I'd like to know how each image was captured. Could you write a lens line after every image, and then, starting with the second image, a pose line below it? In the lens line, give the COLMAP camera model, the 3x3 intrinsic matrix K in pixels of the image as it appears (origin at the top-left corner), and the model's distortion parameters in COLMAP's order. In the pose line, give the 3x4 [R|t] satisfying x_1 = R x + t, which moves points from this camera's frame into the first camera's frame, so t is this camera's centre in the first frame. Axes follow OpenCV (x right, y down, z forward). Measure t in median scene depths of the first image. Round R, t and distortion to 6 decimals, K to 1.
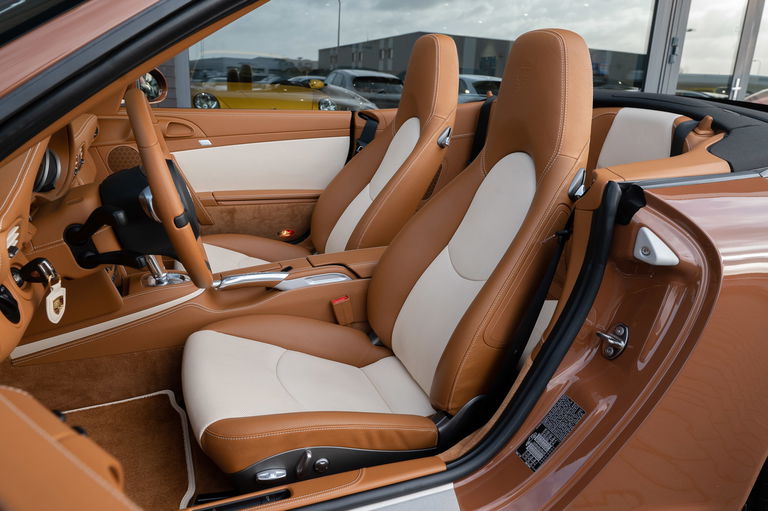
lens RADIAL K [[594.4, 0, 384.0], [0, 594.4, 255.5], [0, 0, 1]] dist [-0.018770, 0.001850]
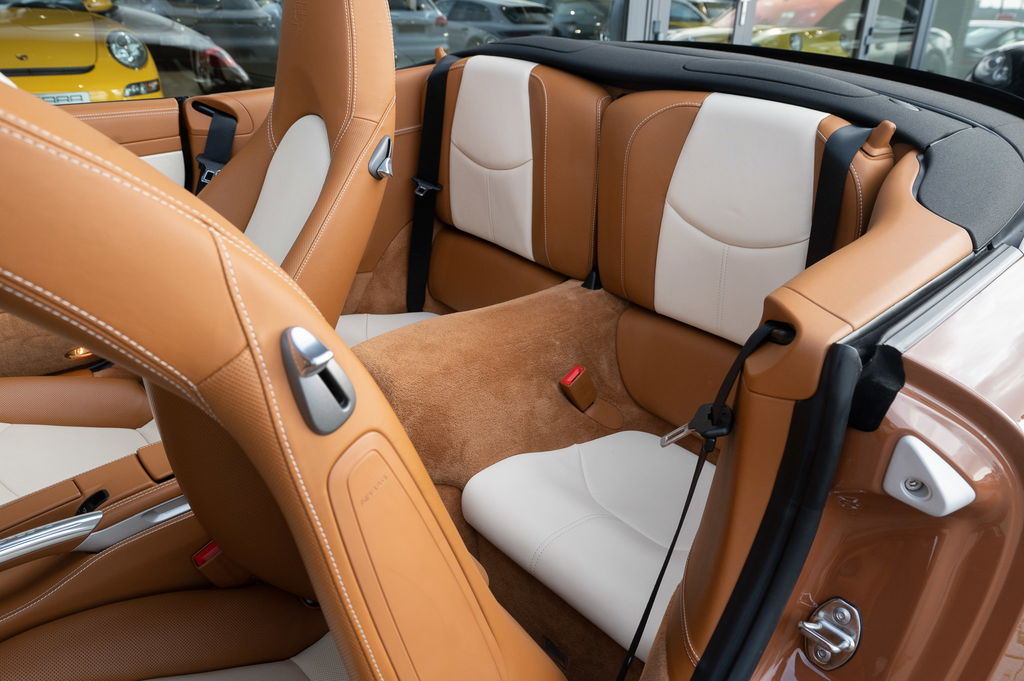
lens RADIAL K [[792.5, 0, 512.0], [0, 792.5, 340.5], [0, 0, 1]] dist [-0.018770, 0.001850]
pose [[0.944170, -0.153008, 0.291775, -0.015209], [0.106555, 0.979836, 0.169021, -0.148765], [-0.311753, -0.128494, 0.941435, 0.299093]]
